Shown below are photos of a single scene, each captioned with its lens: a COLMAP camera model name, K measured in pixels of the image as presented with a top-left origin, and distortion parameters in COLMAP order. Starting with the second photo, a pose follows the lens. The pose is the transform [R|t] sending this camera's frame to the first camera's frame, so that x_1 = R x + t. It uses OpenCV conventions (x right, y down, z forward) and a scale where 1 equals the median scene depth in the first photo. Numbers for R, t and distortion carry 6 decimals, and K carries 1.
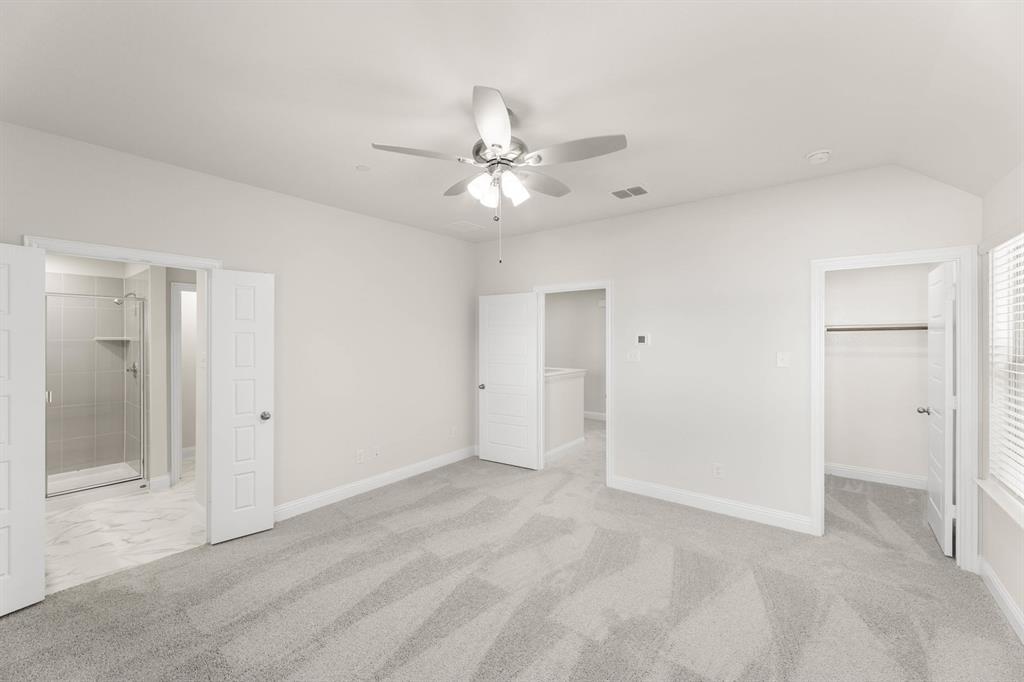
lens RADIAL K [[412.2, 0, 512.0], [0, 412.2, 341.0], [0, 0, 1]] dist [0.001831, -0.000346]
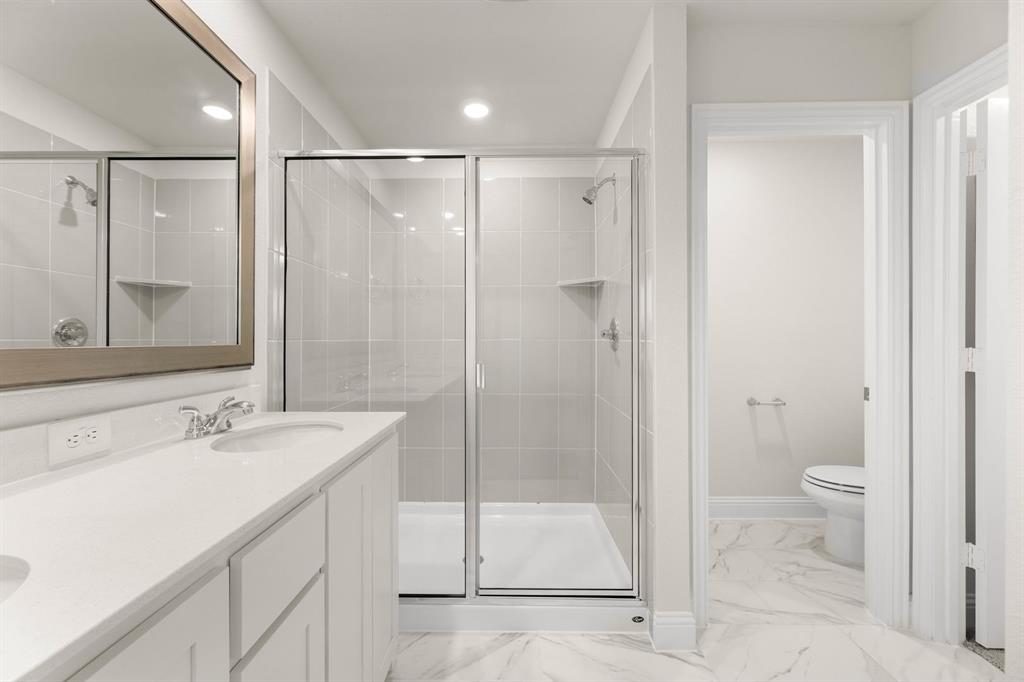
lens RADIAL K [[412.2, 0, 512.0], [0, 412.2, 341.0], [0, 0, 1]] dist [0.001831, -0.000346]
pose [[0.605179, 0.002775, -0.796085, -0.601590], [-0.000454, 0.999995, 0.003141, 0.076813], [0.796089, -0.001540, 0.605177, 0.612464]]
